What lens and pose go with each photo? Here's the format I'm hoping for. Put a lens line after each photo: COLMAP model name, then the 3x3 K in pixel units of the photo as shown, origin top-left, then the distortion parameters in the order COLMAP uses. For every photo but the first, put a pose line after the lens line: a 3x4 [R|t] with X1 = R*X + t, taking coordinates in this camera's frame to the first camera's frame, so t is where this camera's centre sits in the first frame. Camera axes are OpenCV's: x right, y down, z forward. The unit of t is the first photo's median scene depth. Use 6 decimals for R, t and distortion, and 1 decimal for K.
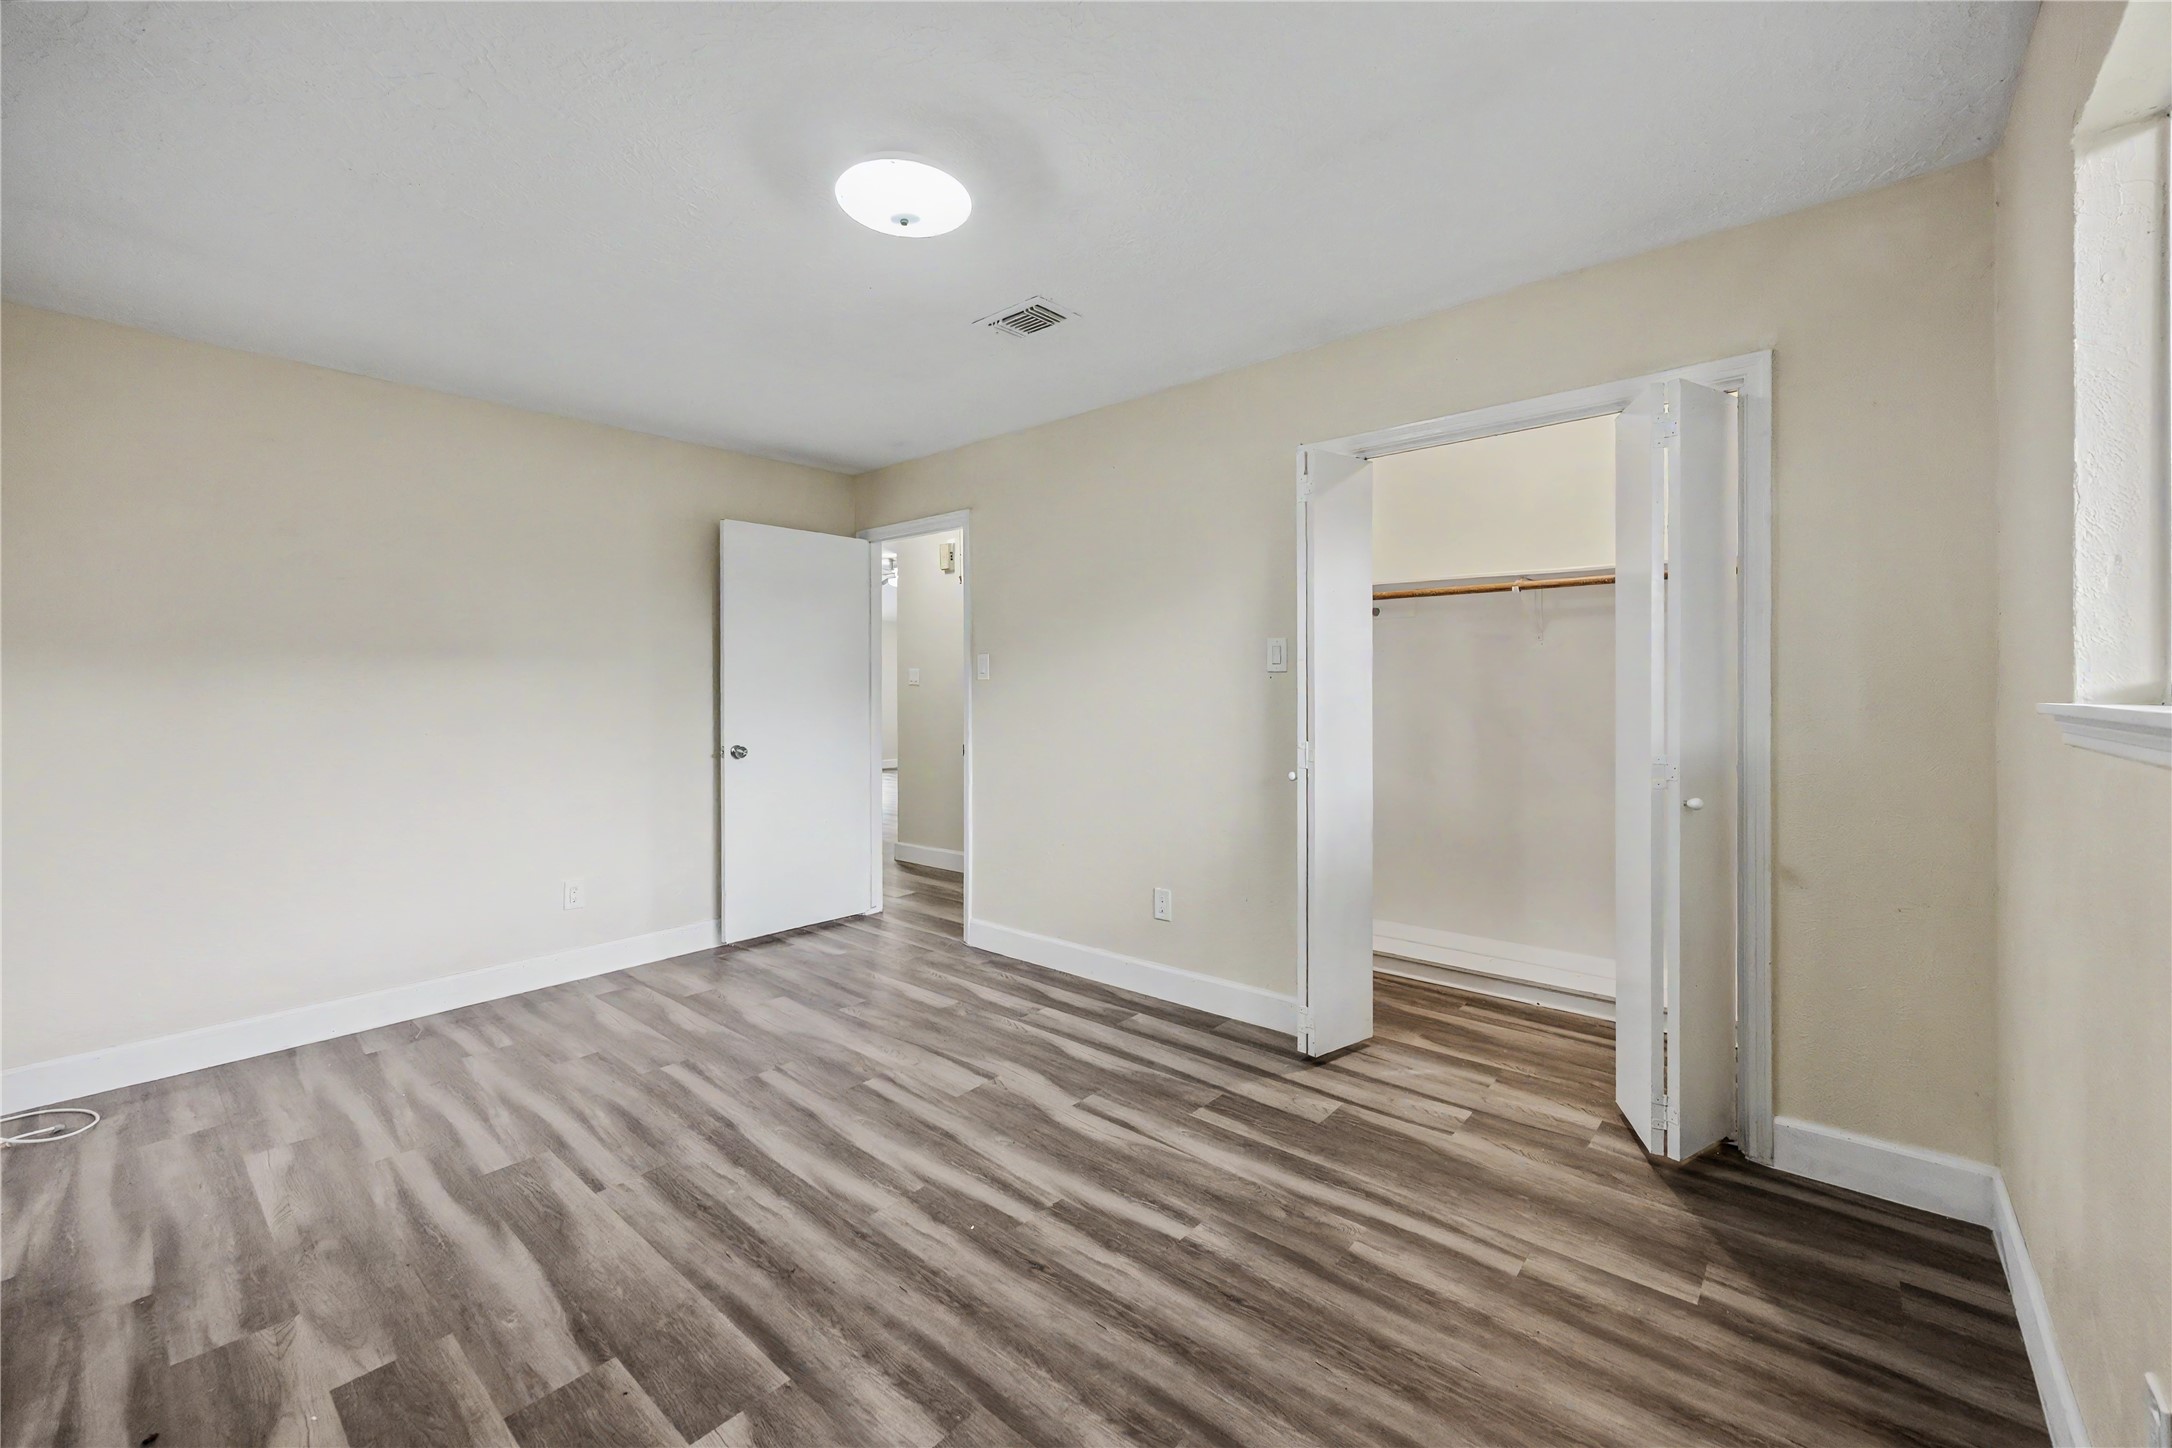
lens RADIAL K [[874.7, 0, 1075.2], [0, 874.7, 691.9], [0, 0, 1]] dist [0.000301, 0.000079]
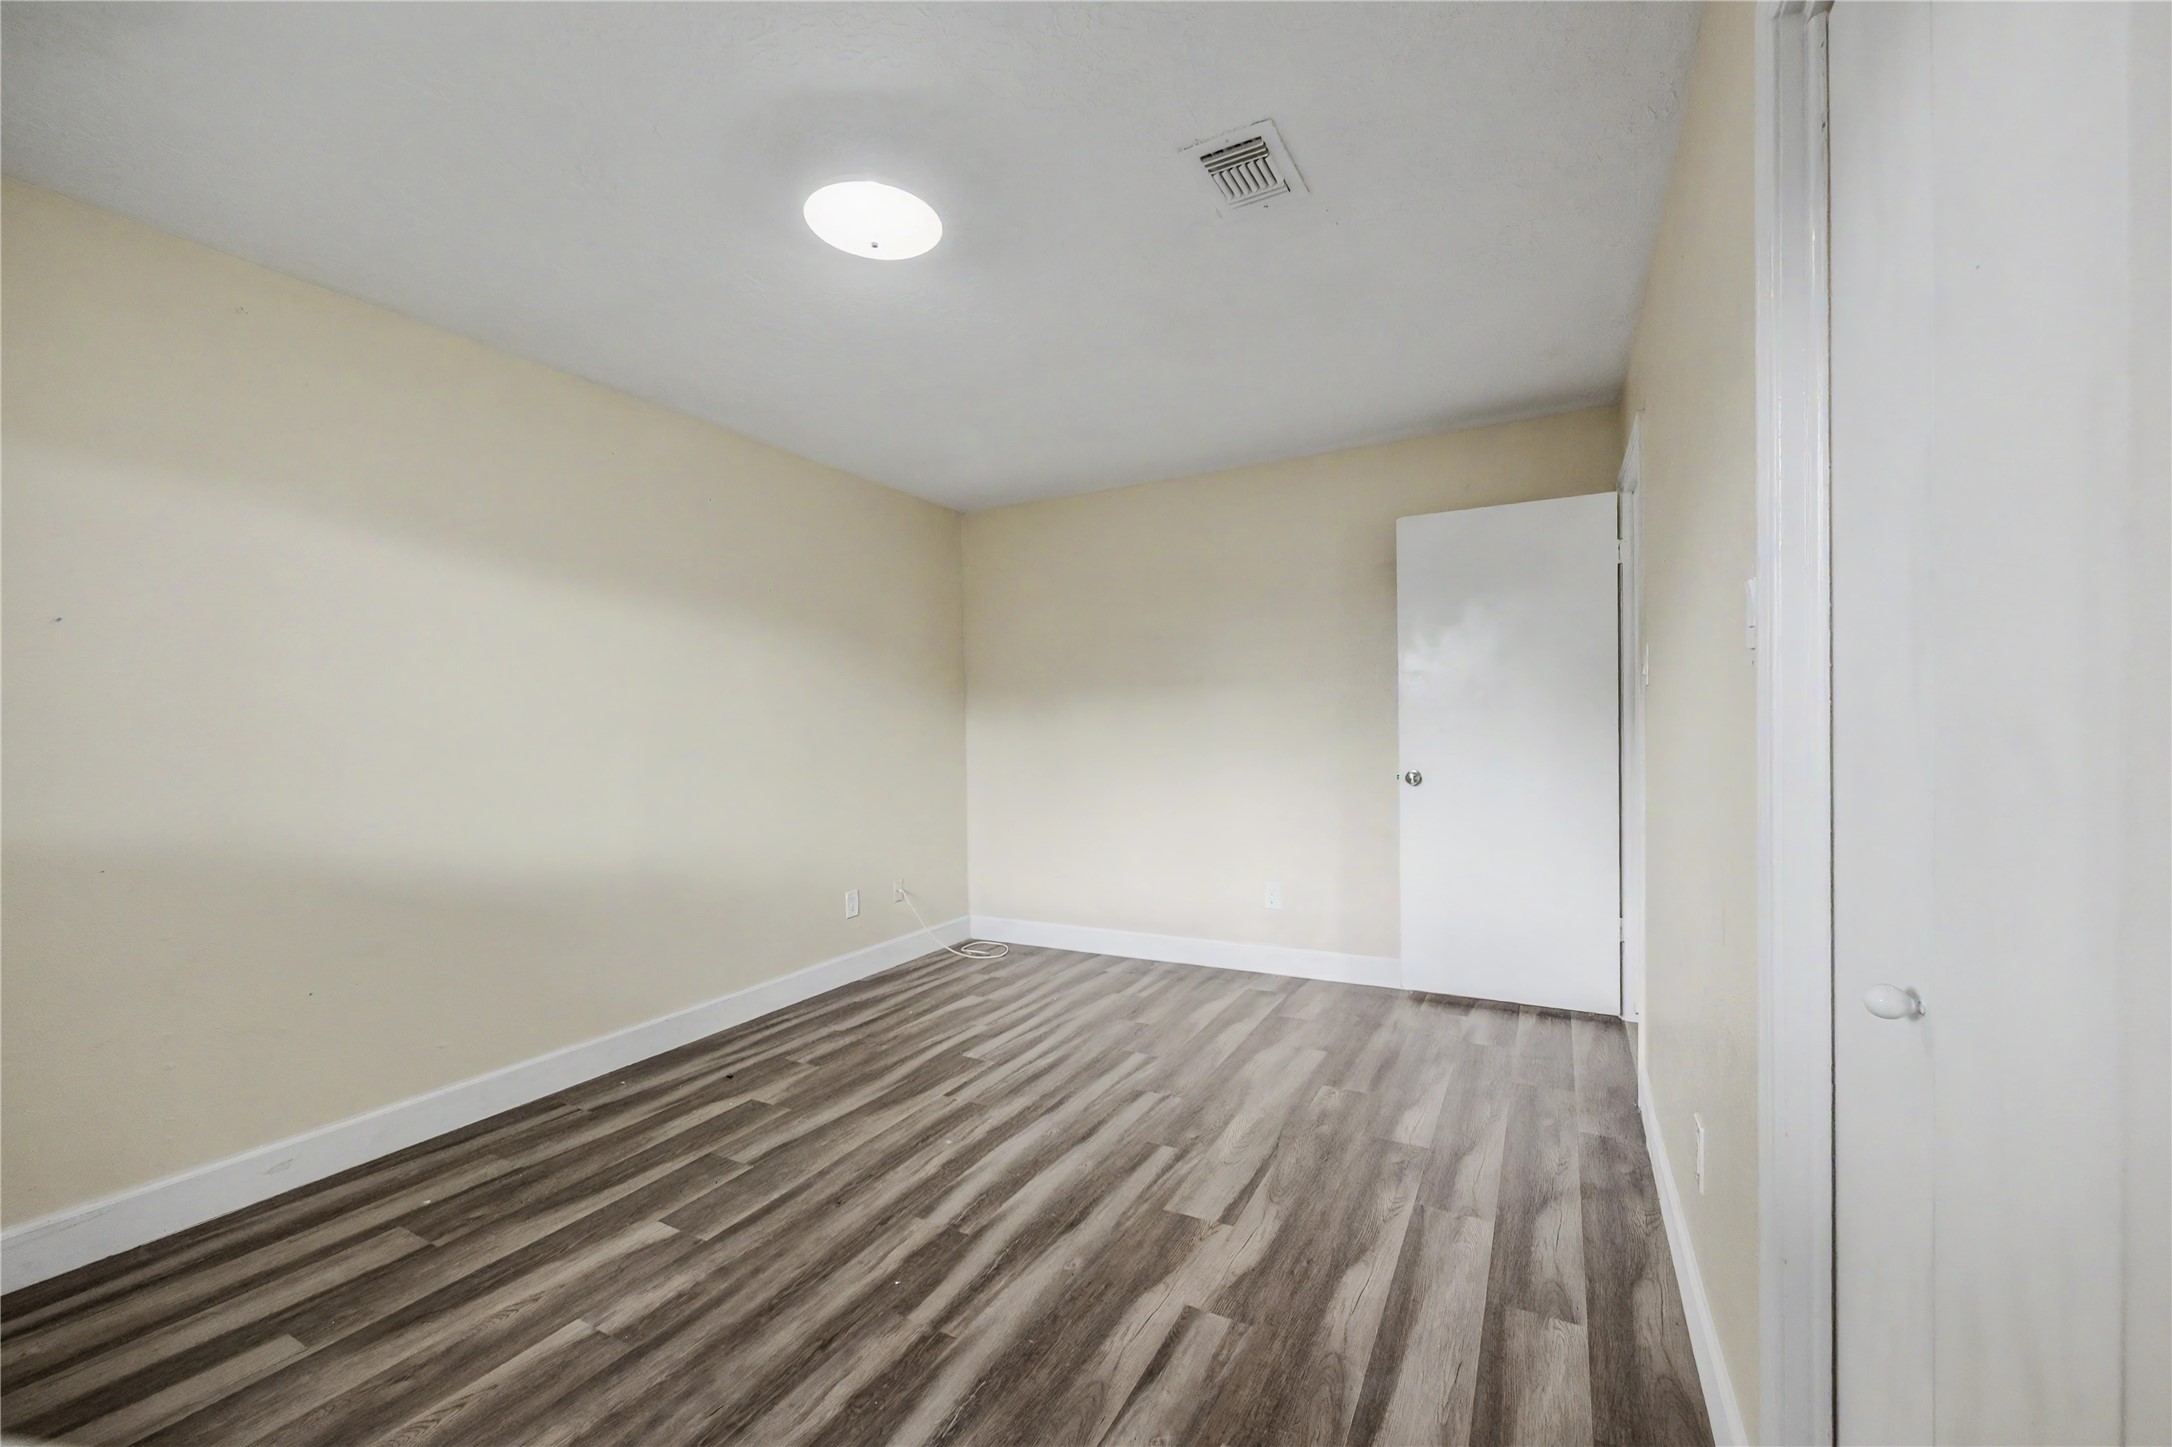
lens RADIAL K [[874.7, 0, 1090.7], [0, 874.7, 728.6], [0, 0, 1]] dist [0.000301, 0.000079]
pose [[0.226703, 0.008250, -0.973929, 0.666943], [0.011433, 0.999873, 0.011131, 0.007872], [0.973897, -0.013658, 0.226579, 0.793413]]
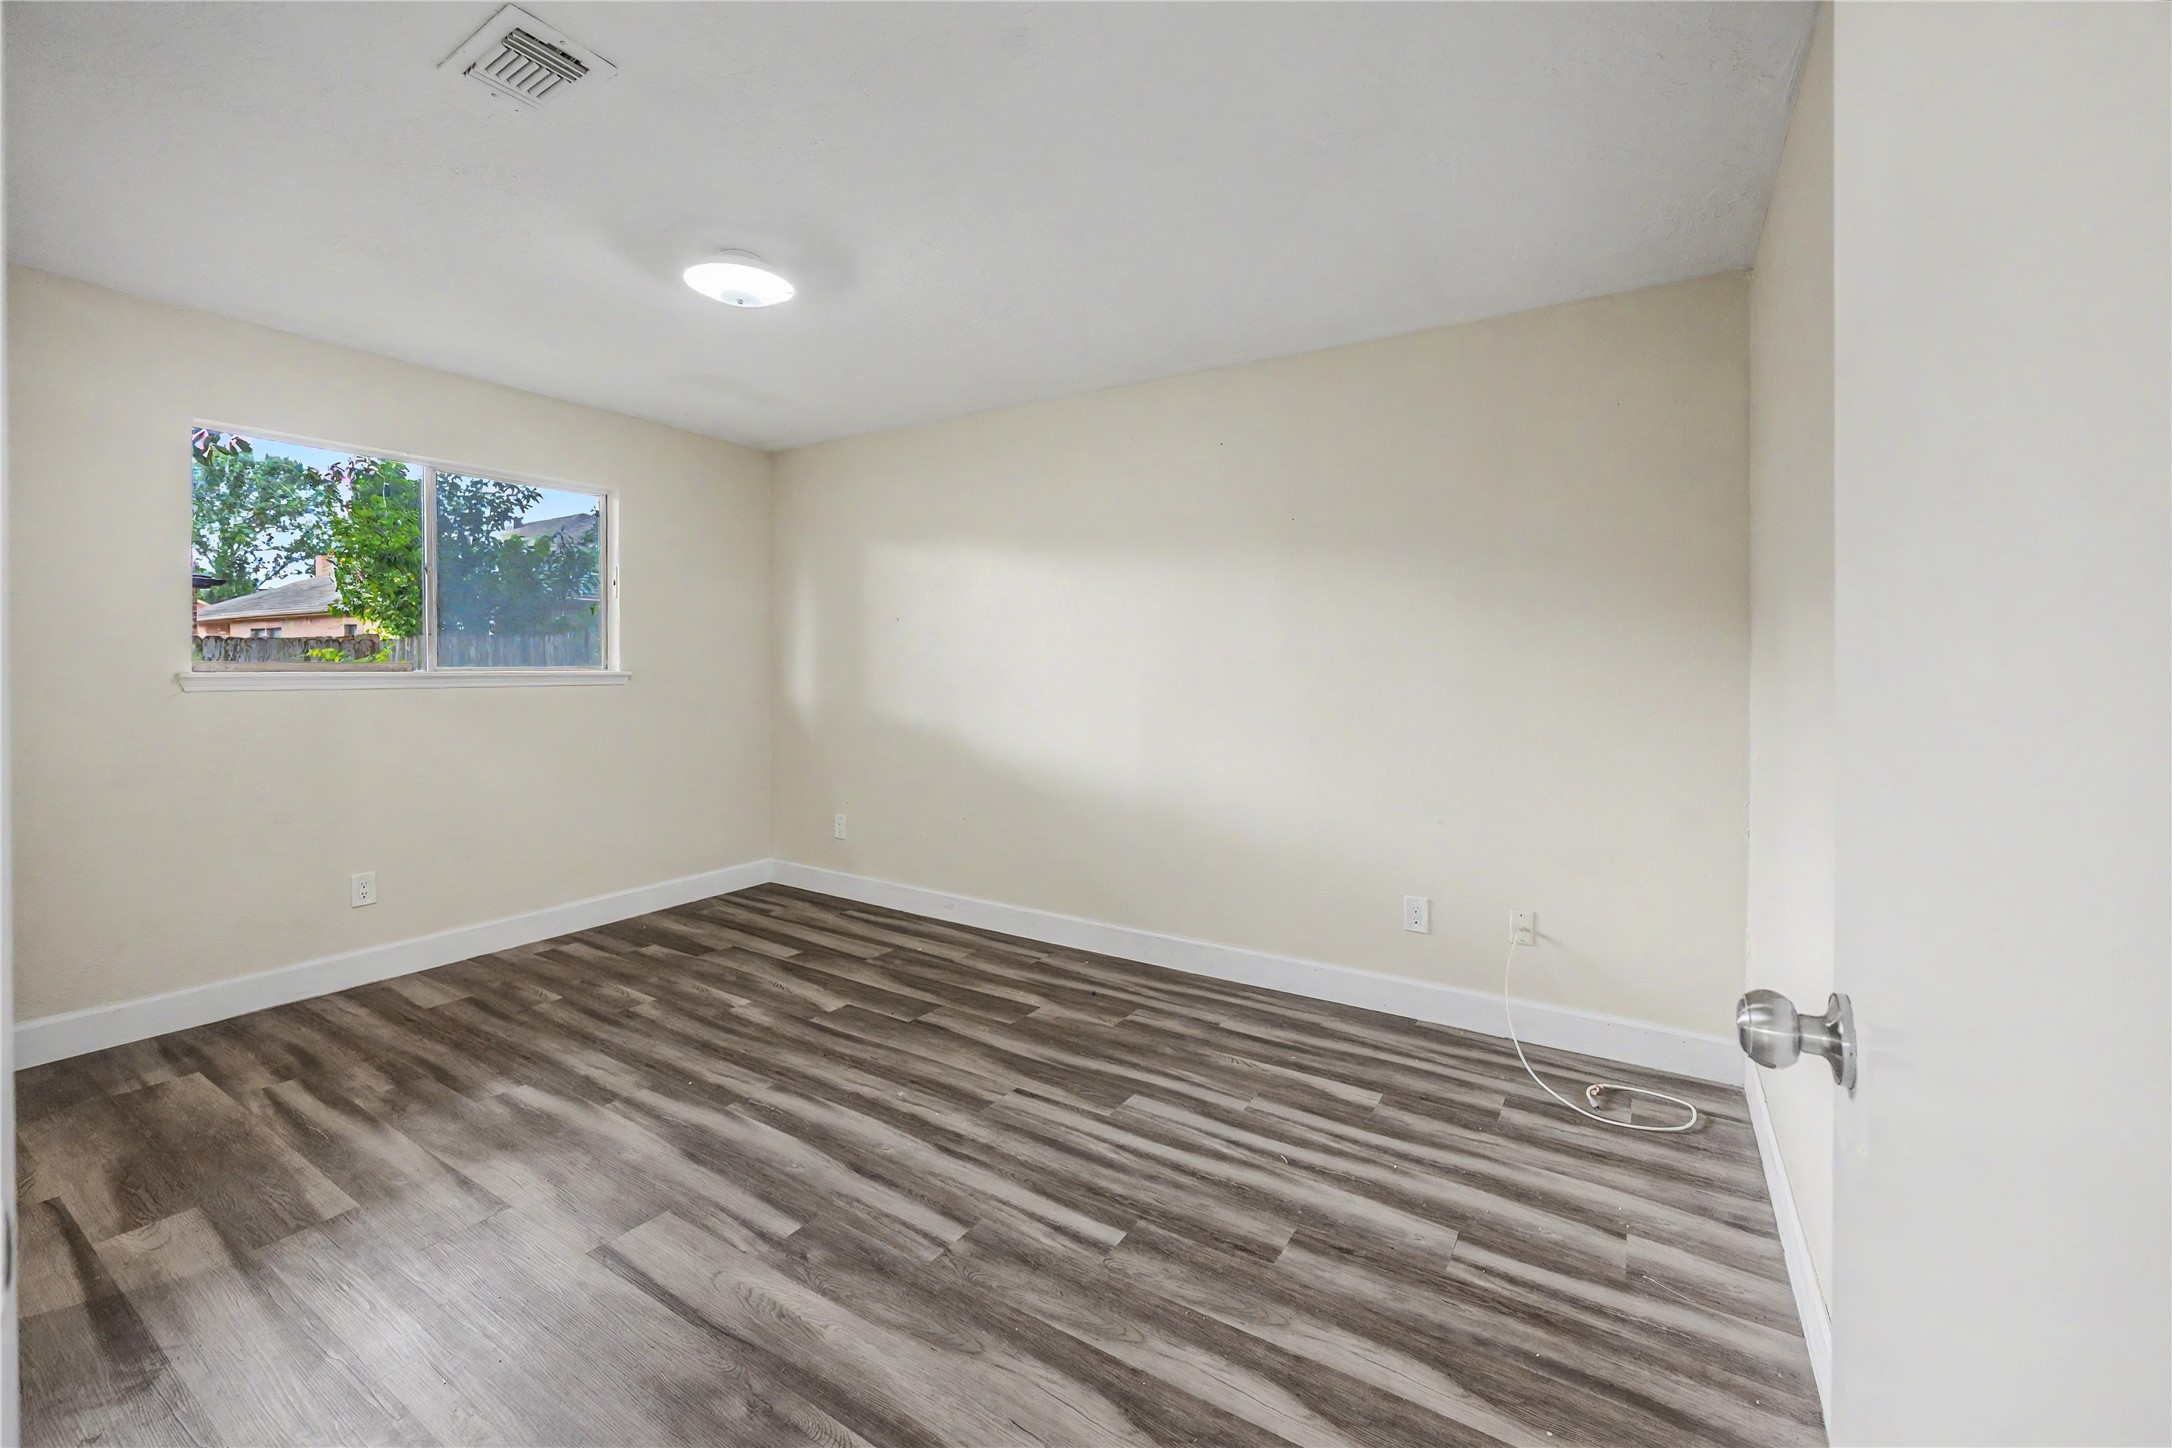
lens RADIAL K [[874.7, 0, 1063.8], [0, 874.7, 672.9], [0, 0, 1]] dist [0.000301, 0.000079]
pose [[-0.989596, 0.003944, -0.143823, -0.379491], [0.003272, 0.999983, 0.004907, 0.006425], [0.143840, 0.004386, -0.989591, 1.863286]]
